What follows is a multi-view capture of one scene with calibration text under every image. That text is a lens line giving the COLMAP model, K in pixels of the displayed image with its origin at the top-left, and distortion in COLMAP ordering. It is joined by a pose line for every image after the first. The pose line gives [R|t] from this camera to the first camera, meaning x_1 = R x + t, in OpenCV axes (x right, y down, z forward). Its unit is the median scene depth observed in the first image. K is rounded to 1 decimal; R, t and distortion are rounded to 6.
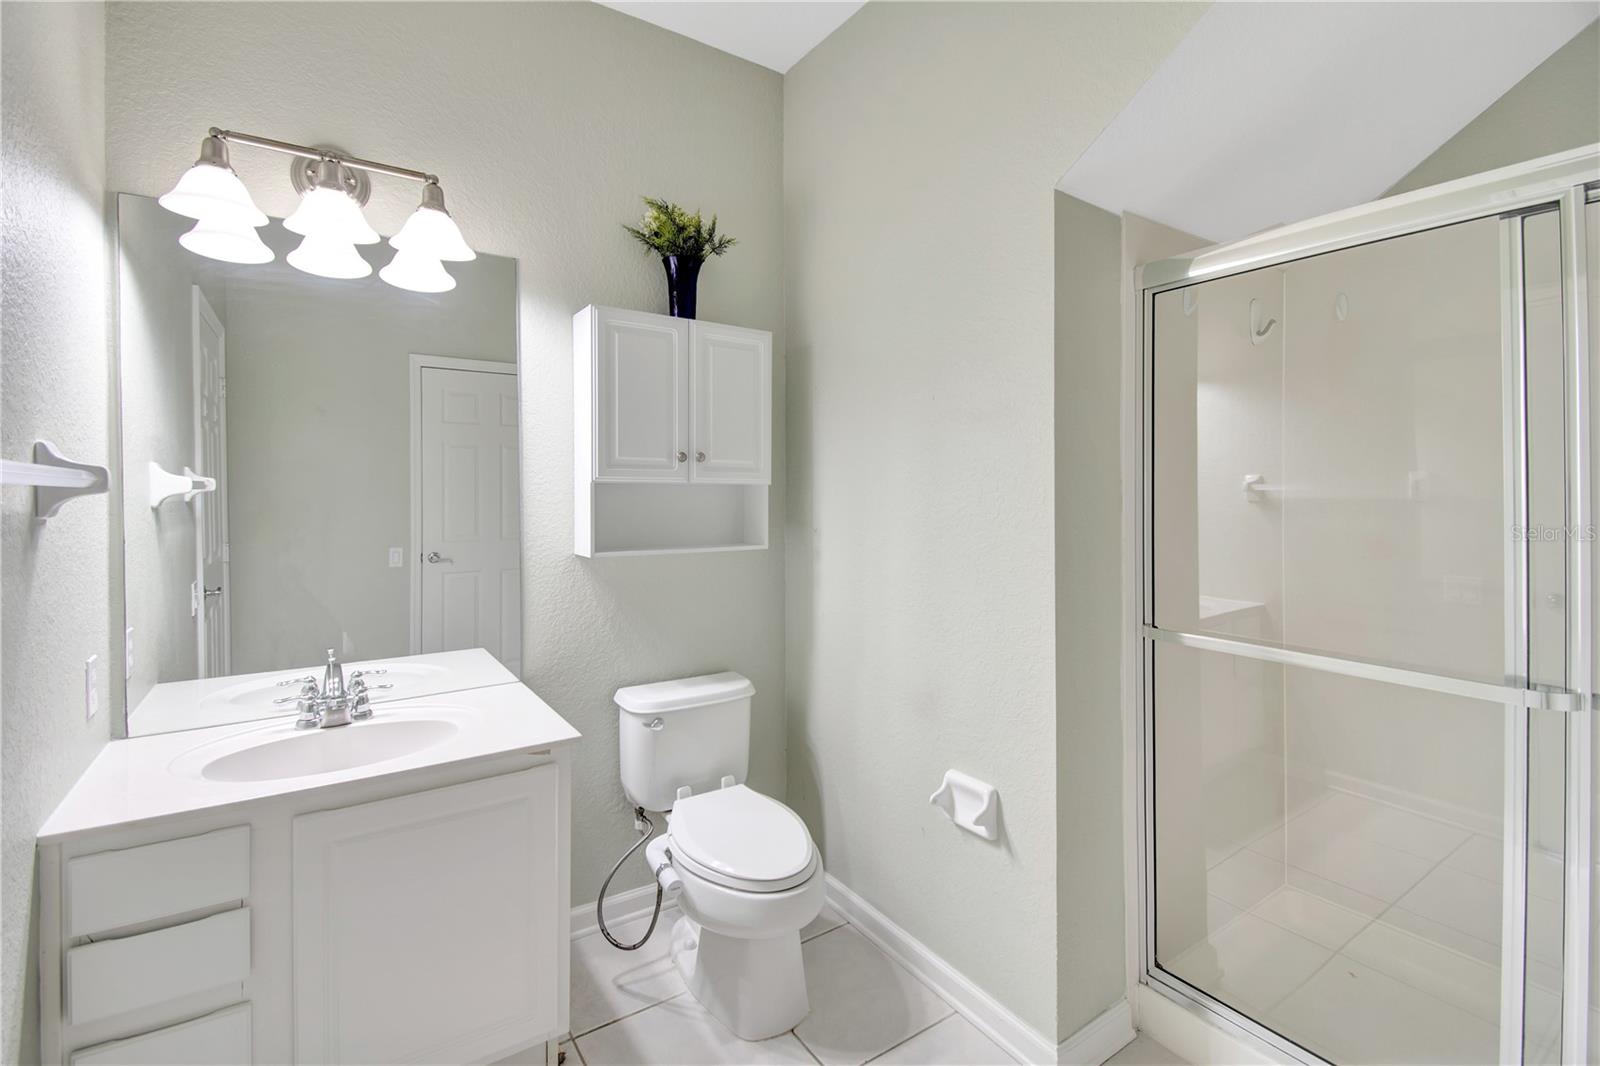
lens RADIAL K [[715.1, 0, 800.4], [0, 715.1, 483.9], [0, 0, 1]] dist [0.035181, -0.022375]
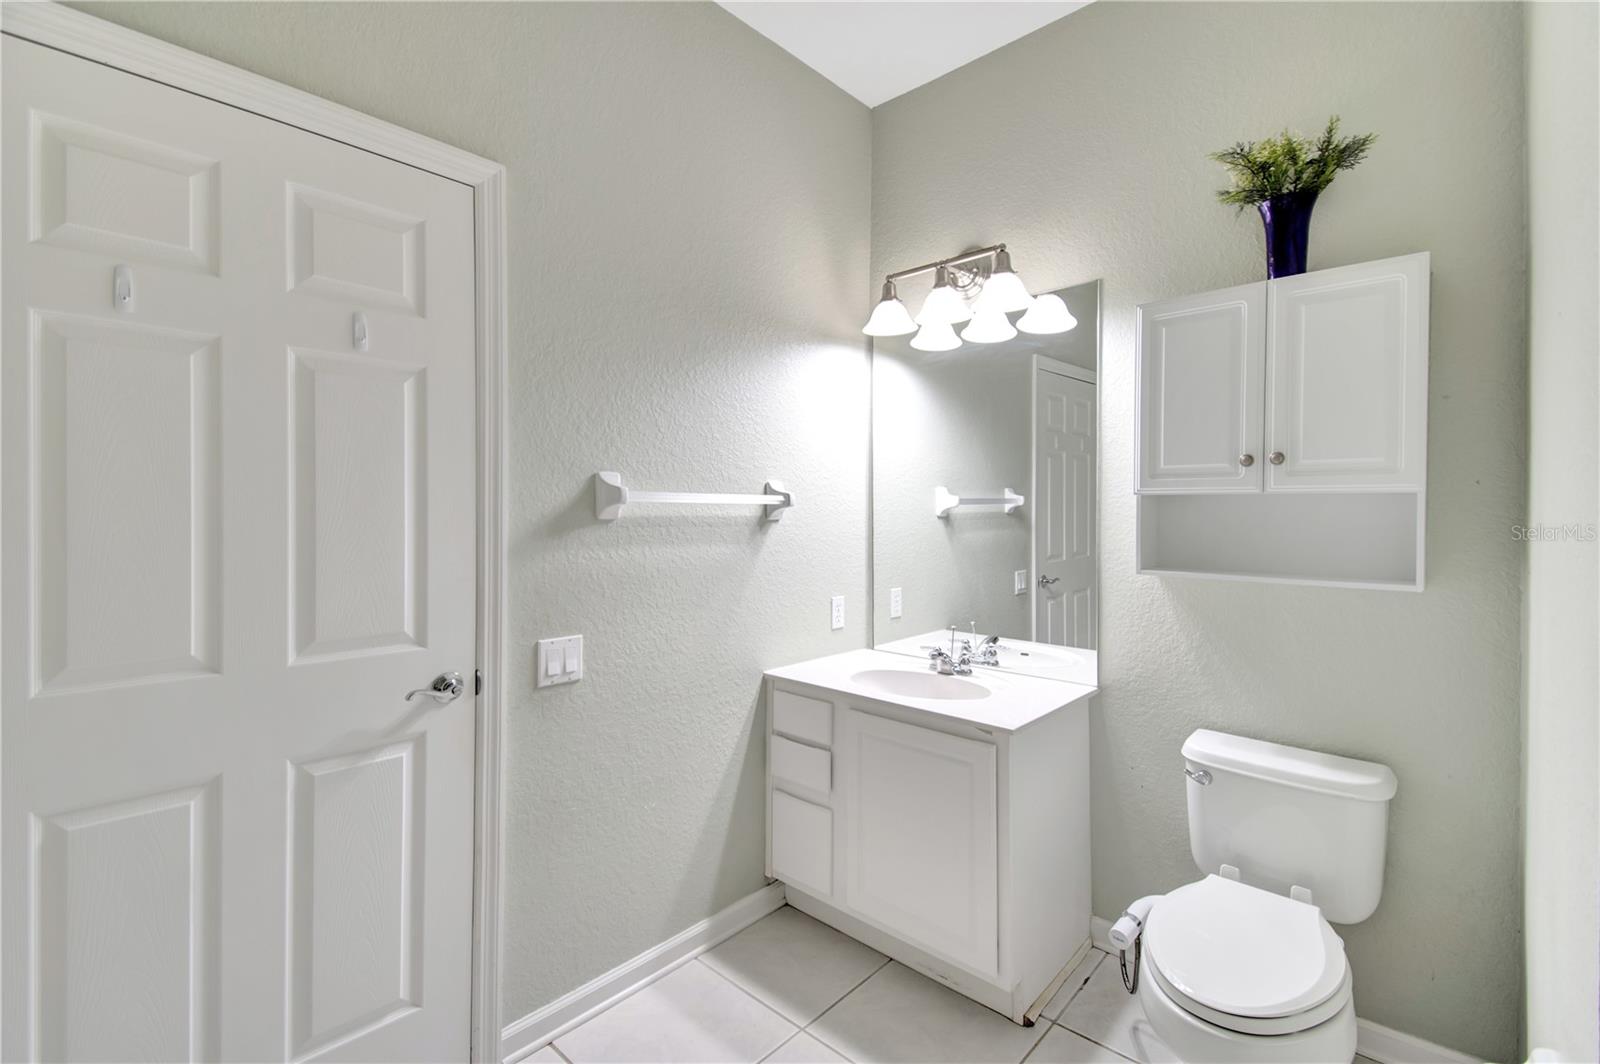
lens RADIAL K [[716.5, 0, 802.1], [0, 716.5, 517.3], [0, 0, 1]] dist [0.032788, -0.029087]
pose [[0.220647, 0.011686, -0.975284, 0.525876], [0.013989, 0.999787, 0.015145, 0.006893], [0.975253, -0.016985, 0.220437, 0.352540]]
